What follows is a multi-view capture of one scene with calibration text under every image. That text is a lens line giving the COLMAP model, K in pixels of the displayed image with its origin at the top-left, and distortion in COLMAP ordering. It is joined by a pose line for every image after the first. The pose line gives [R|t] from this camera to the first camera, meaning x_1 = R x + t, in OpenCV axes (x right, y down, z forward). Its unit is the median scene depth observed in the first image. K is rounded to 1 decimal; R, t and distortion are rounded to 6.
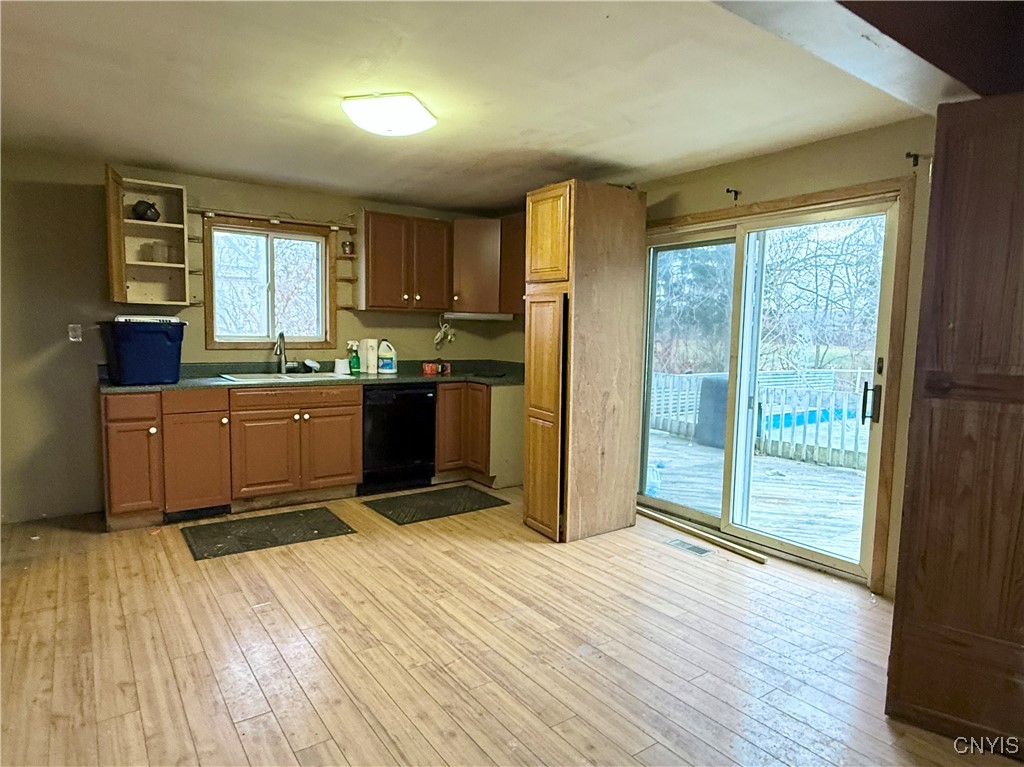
lens RADIAL K [[594.2, 0, 508.9], [0, 594.2, 383.3], [0, 0, 1]] dist [-0.000214, 0.000471]
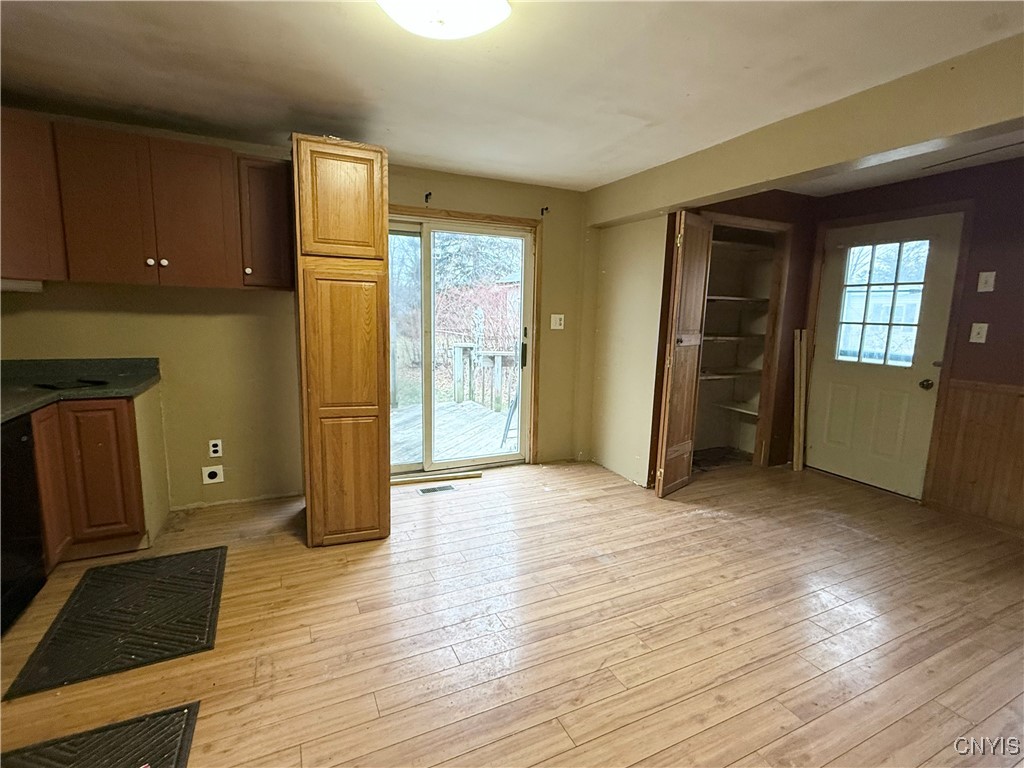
lens RADIAL K [[483.2, 0, 508.5], [0, 483.2, 380.4], [0, 0, 1]] dist [0.001722, -0.001317]
pose [[0.192250, -0.159008, 0.968378, -0.597428], [0.071028, 0.986452, 0.147874, -0.083051], [-0.978772, 0.040353, 0.200939, 0.648480]]
